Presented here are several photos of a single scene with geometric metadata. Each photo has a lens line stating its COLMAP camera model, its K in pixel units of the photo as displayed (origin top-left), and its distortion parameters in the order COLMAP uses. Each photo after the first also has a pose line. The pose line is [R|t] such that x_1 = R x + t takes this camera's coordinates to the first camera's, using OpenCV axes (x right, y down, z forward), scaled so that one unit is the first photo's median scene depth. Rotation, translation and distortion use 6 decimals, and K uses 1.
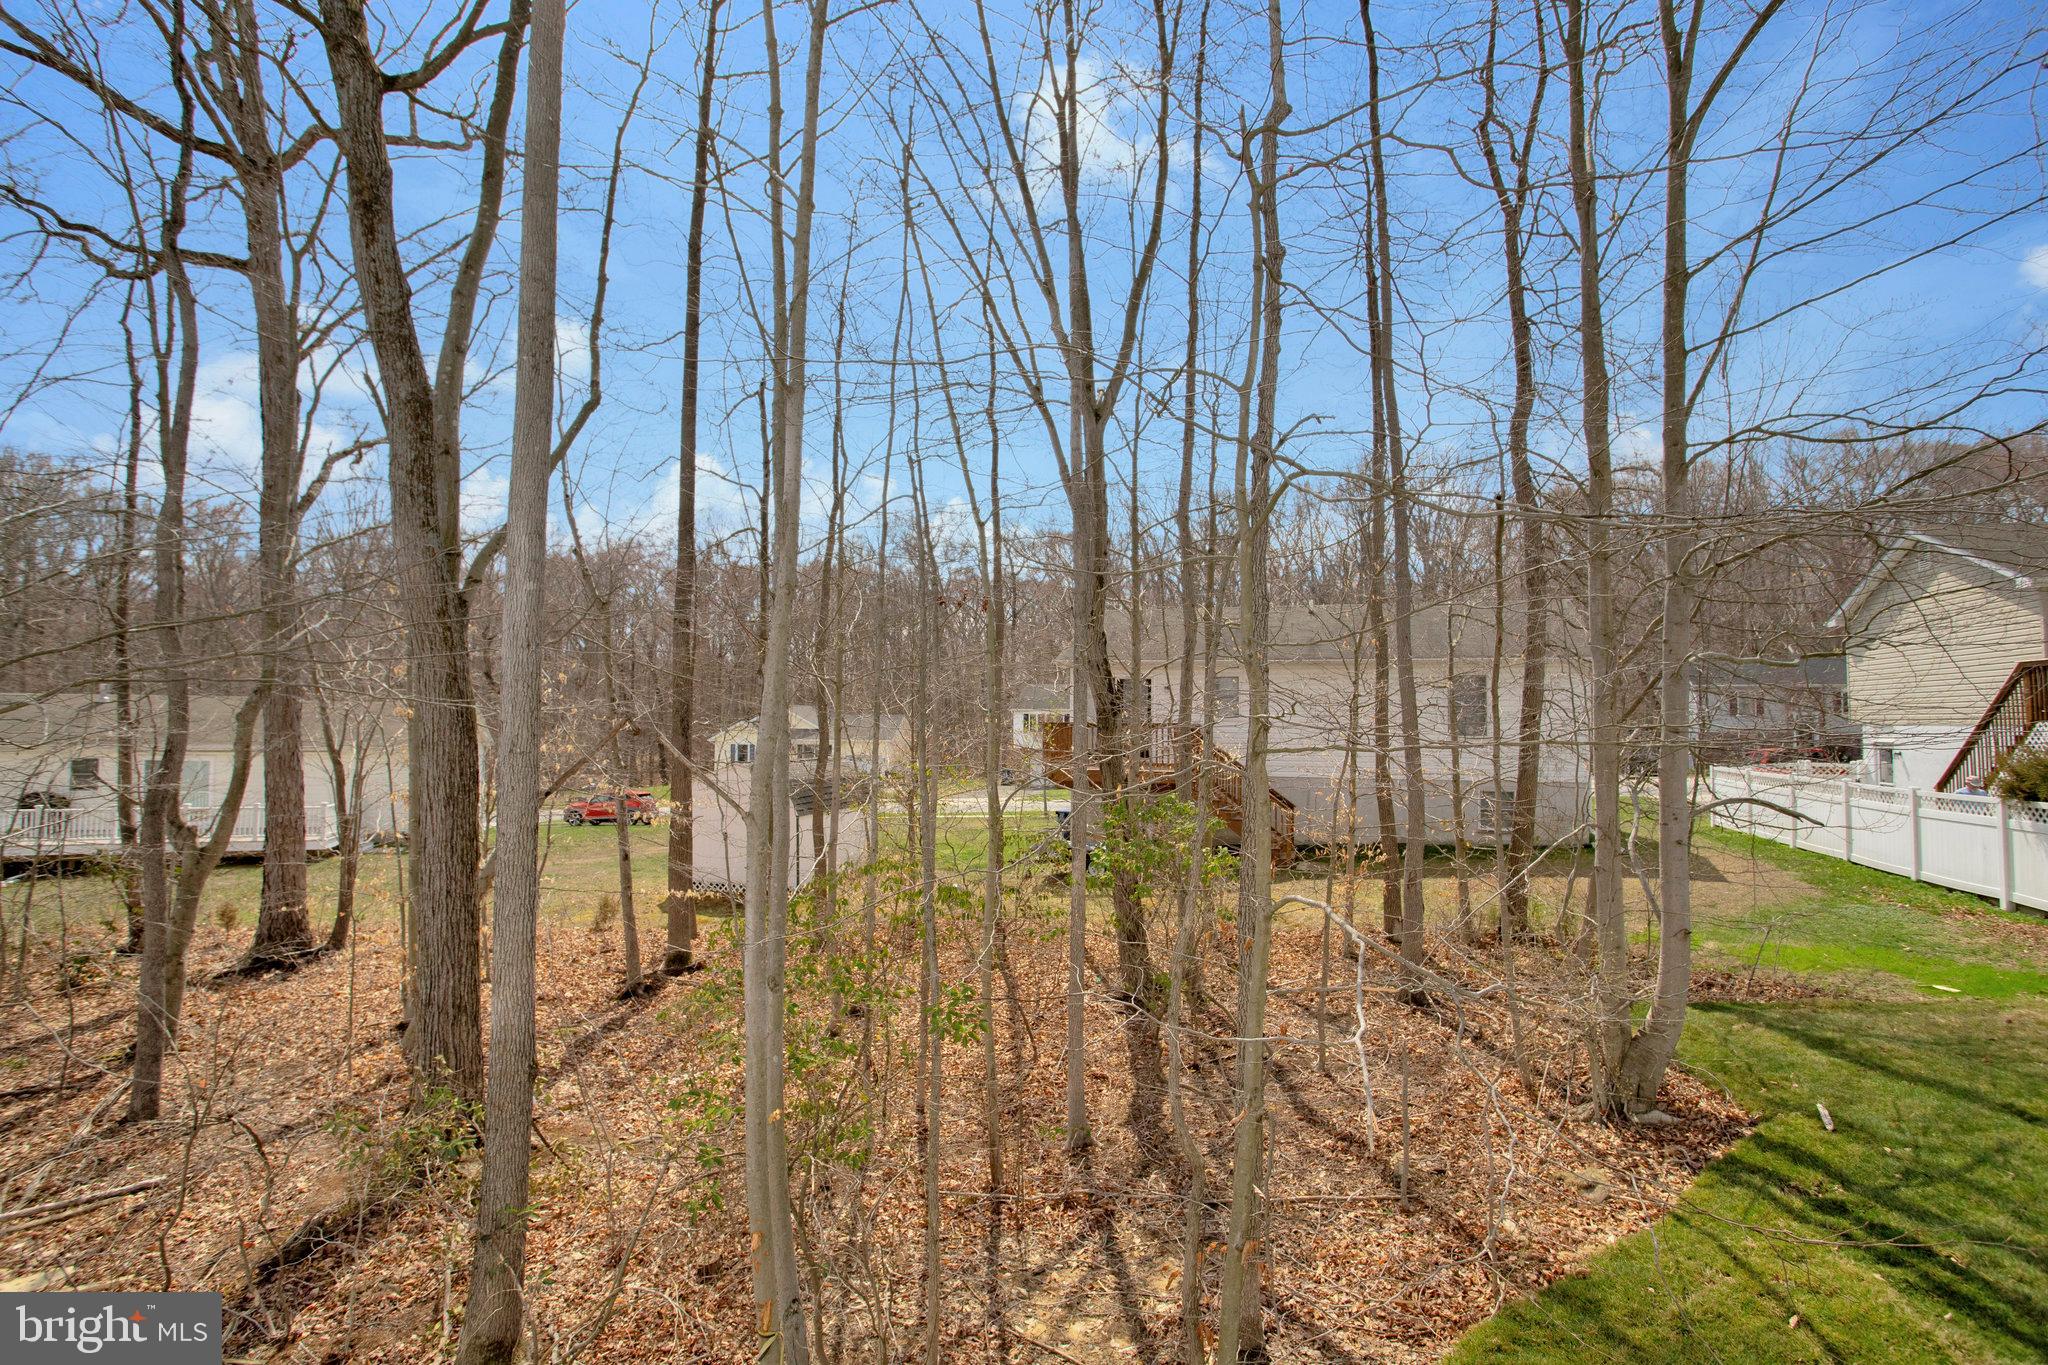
lens RADIAL K [[1036.8, 0, 1025.8], [0, 1036.8, 672.0], [0, 0, 1]] dist [-0.063180, 0.023366]
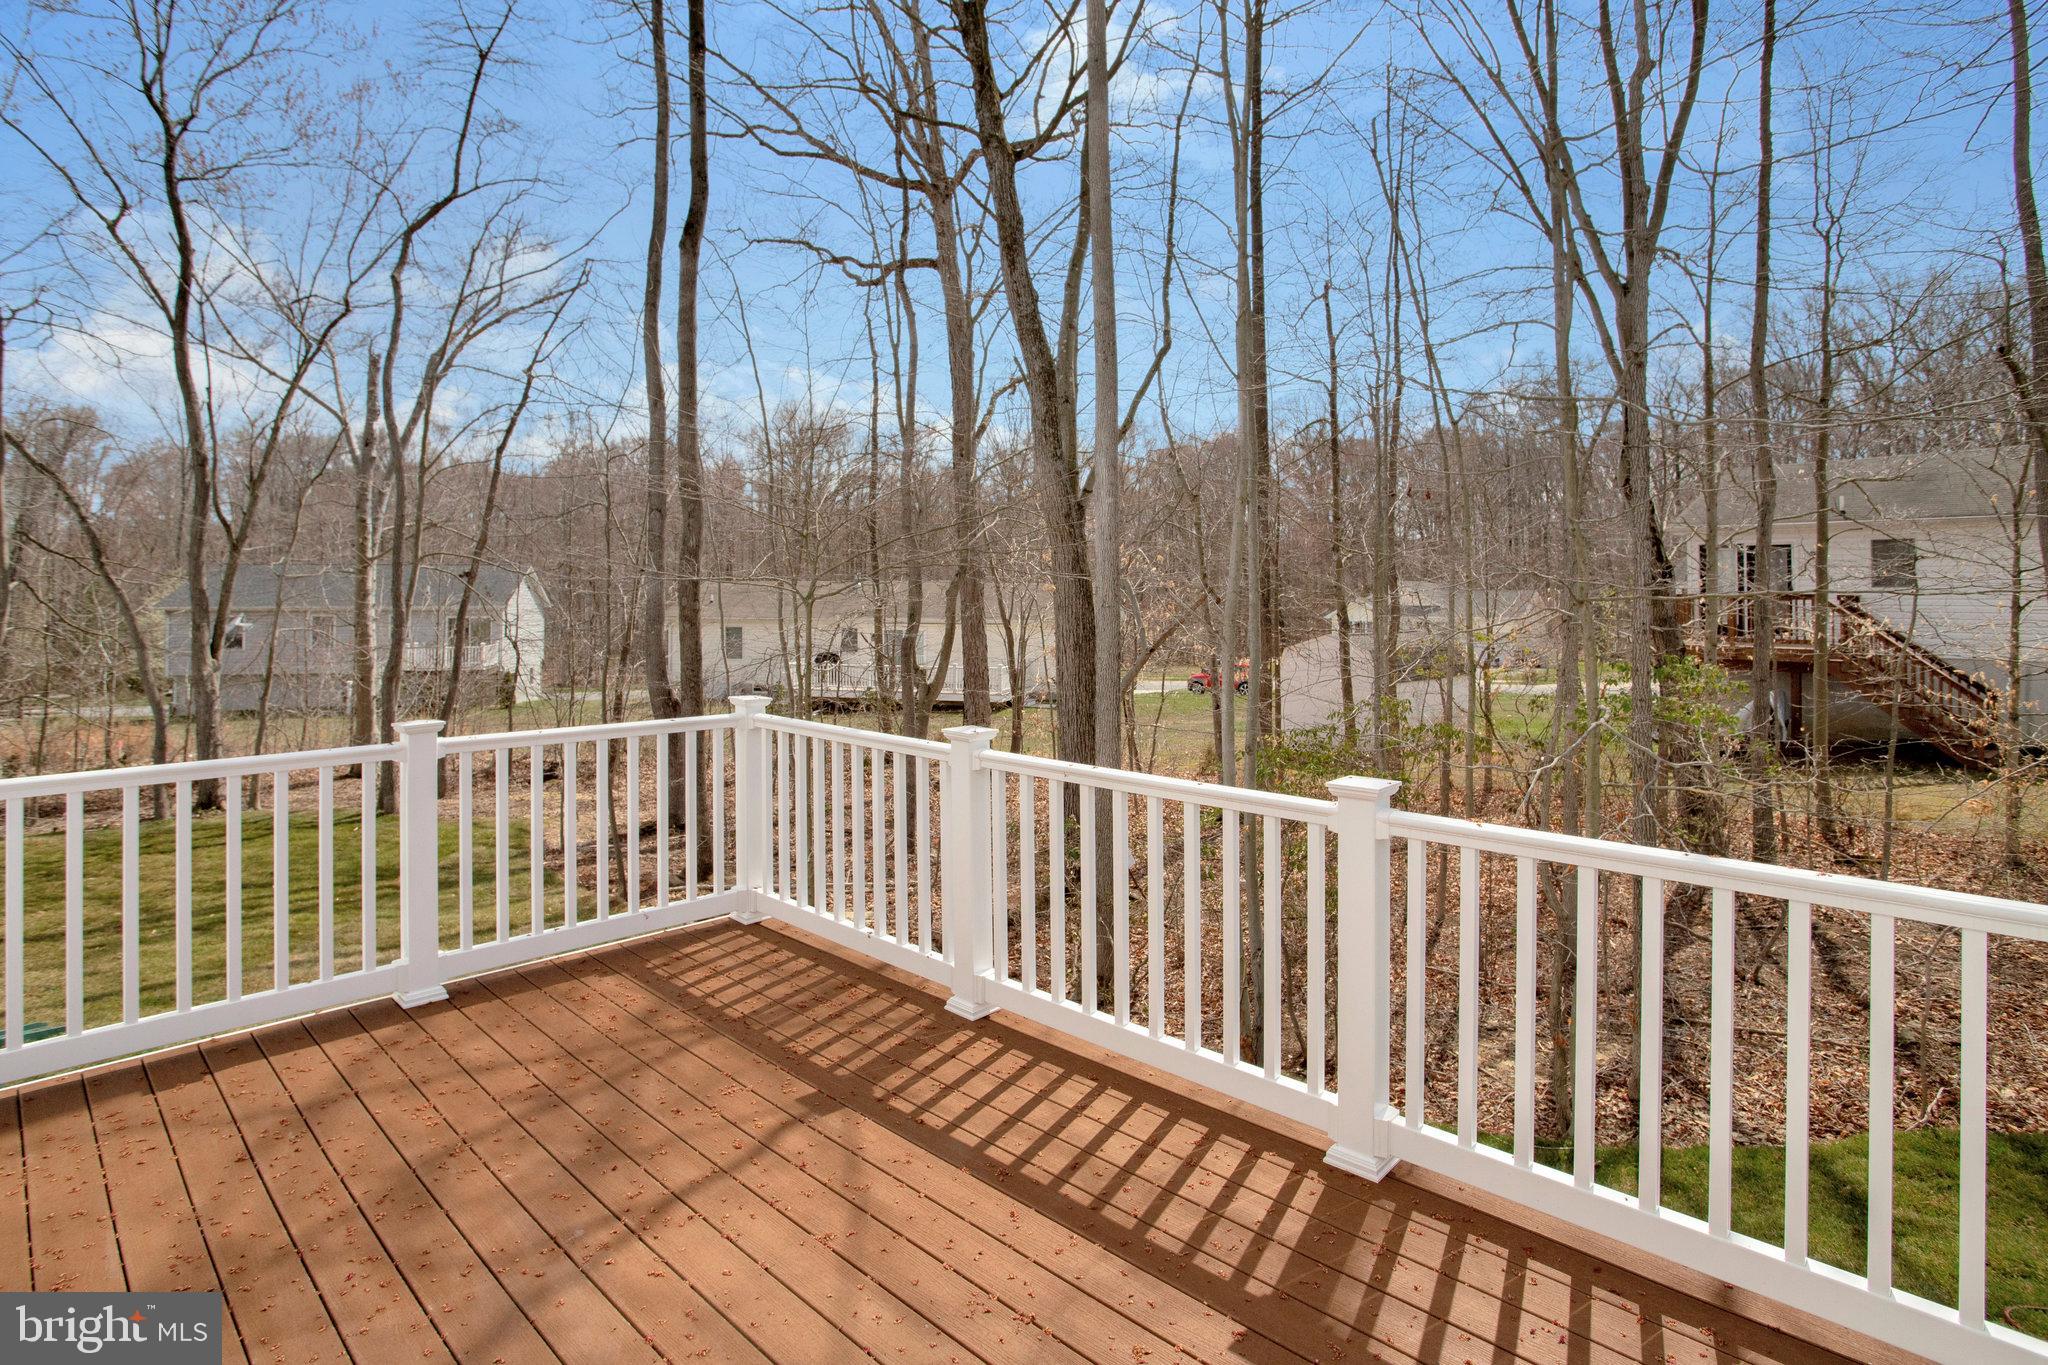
lens RADIAL K [[1036.8, 0, 1025.8], [0, 1036.8, 672.0], [0, 0, 1]] dist [-0.063180, 0.023366]
pose [[0.836593, 0.033106, -0.546824, 0.110974], [0.031246, 0.993664, 0.107962, 0.000777], [0.546934, -0.107407, 0.830257, -0.162570]]
